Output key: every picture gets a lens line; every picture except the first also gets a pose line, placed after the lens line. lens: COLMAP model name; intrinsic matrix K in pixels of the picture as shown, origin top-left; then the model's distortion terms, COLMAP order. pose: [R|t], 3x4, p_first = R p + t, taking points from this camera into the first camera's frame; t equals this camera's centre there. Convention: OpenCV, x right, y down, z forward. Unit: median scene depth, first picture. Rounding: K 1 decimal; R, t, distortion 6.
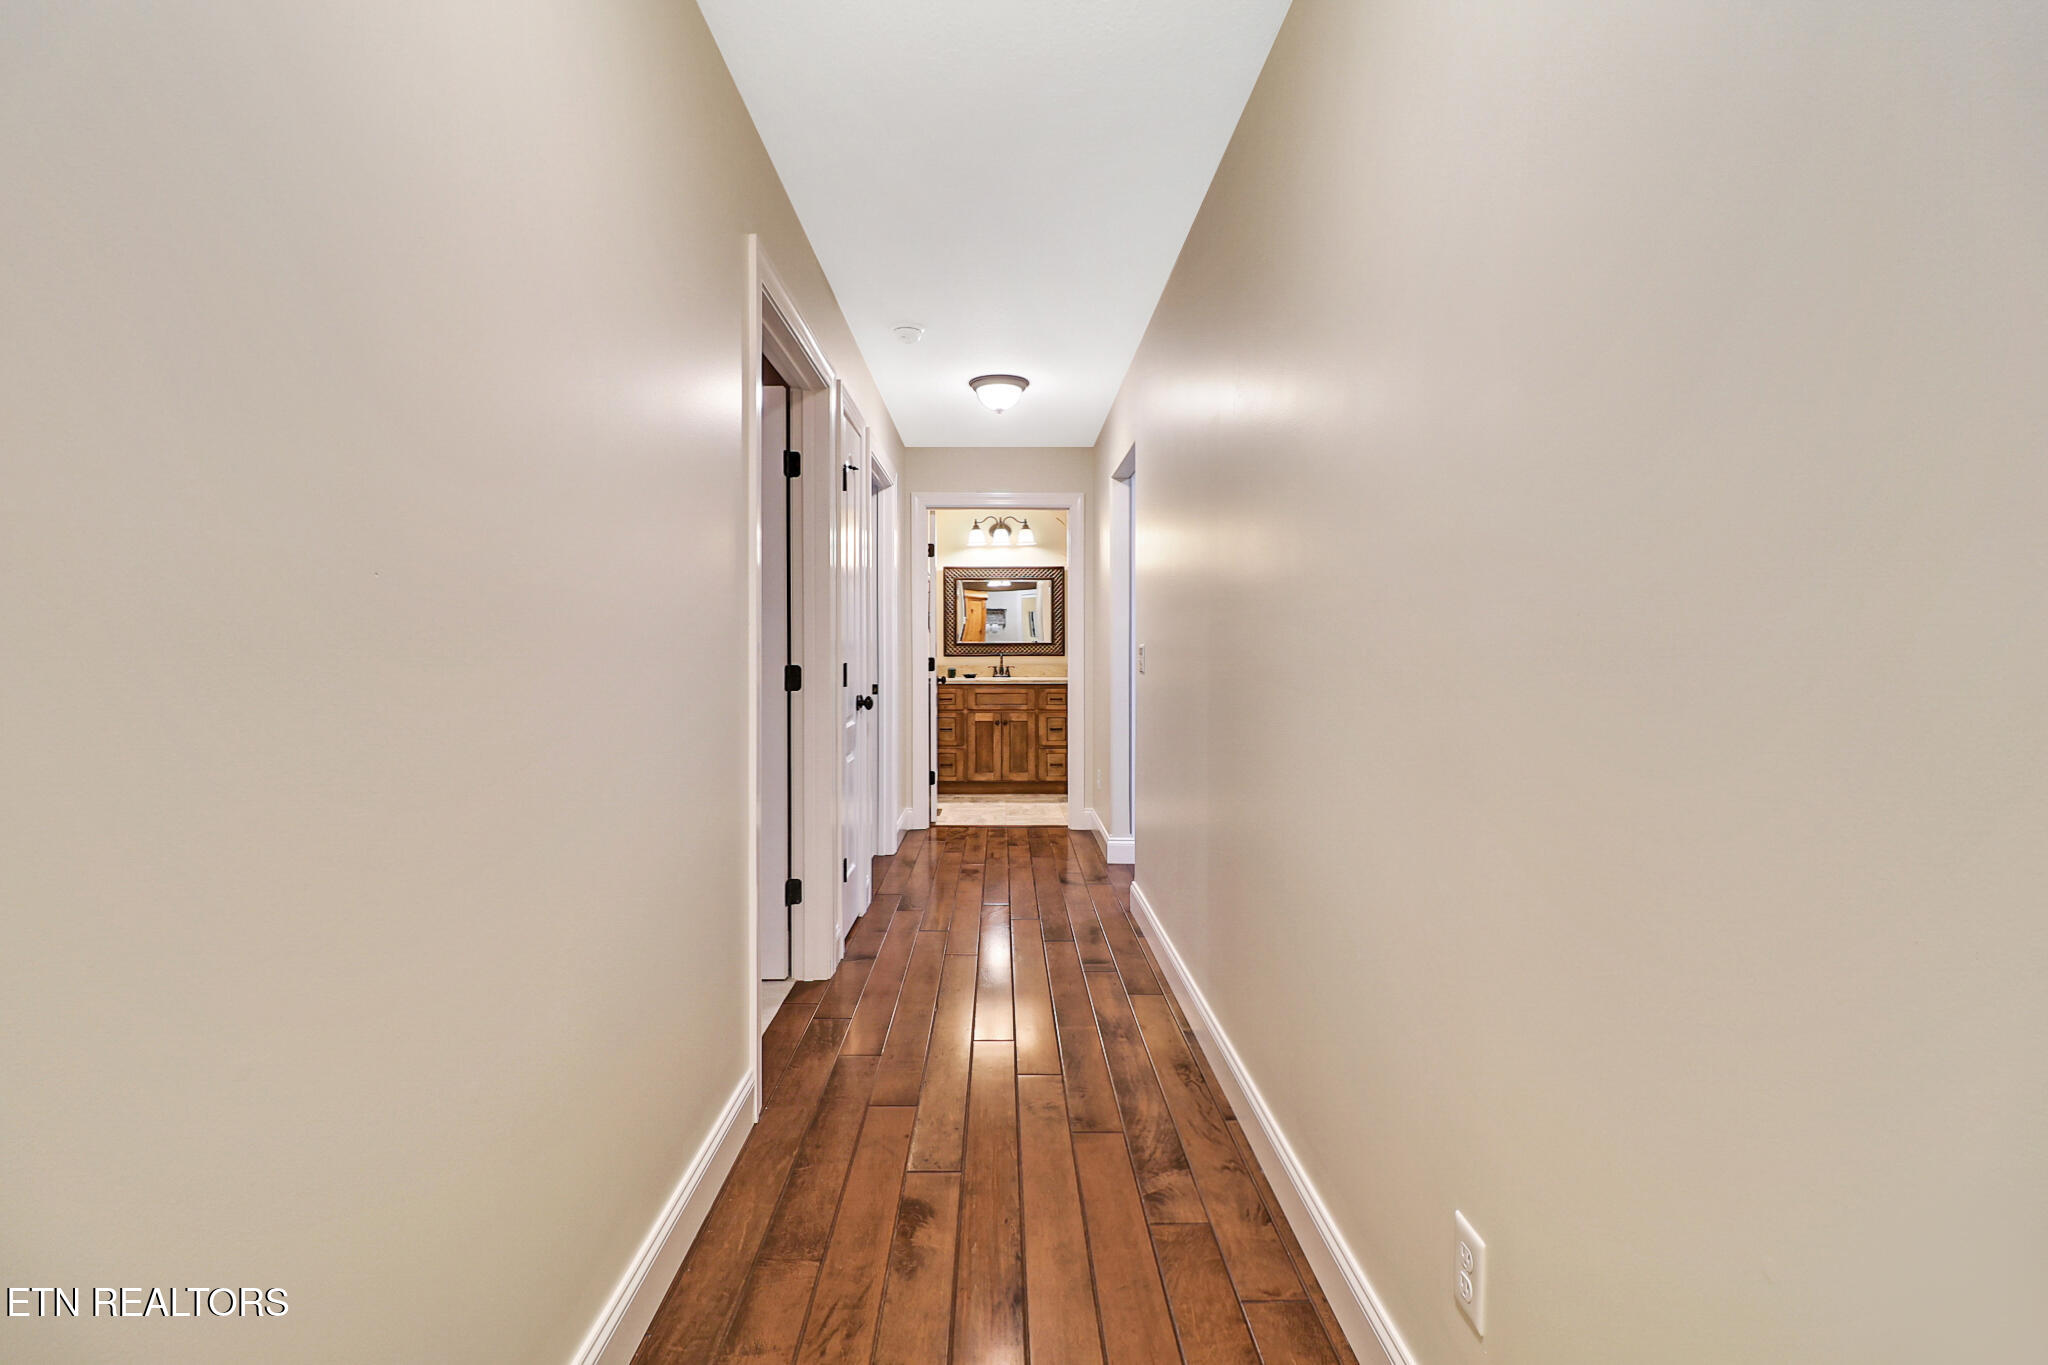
lens RADIAL K [[943.3, 0, 1009.3], [0, 943.3, 655.2], [0, 0, 1]] dist [0.016094, -0.022592]
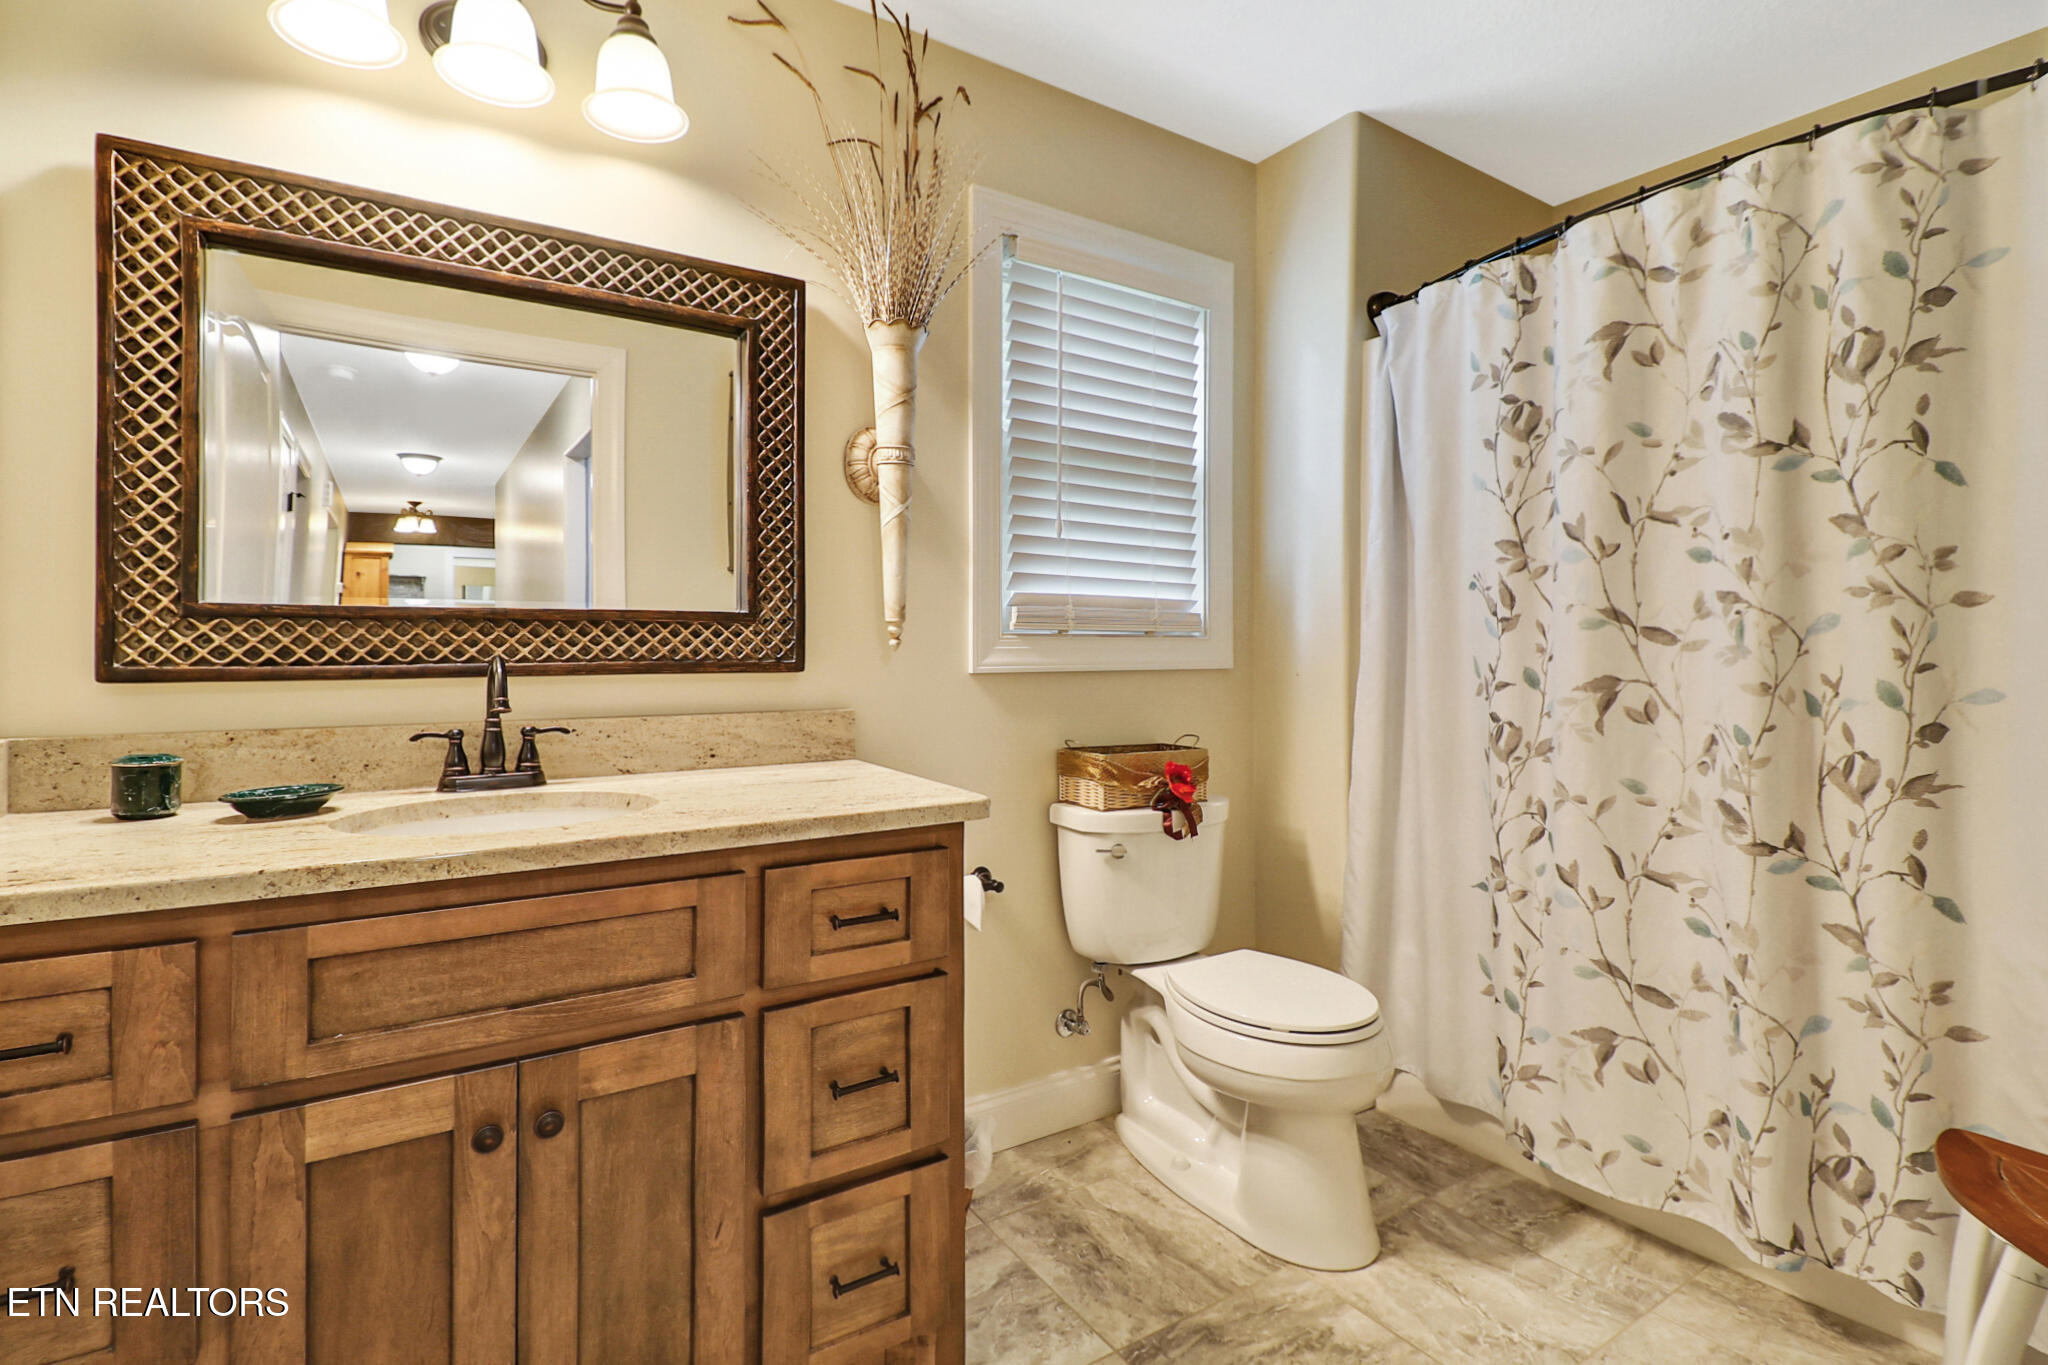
lens RADIAL K [[943.3, 0, 1009.3], [0, 943.3, 655.2], [0, 0, 1]] dist [0.016094, -0.022592]
pose [[0.847957, 0.002143, 0.530060, -0.022174], [0.004029, 0.999937, -0.010488, -0.001253], [-0.530049, 0.011030, 0.847895, 0.829498]]
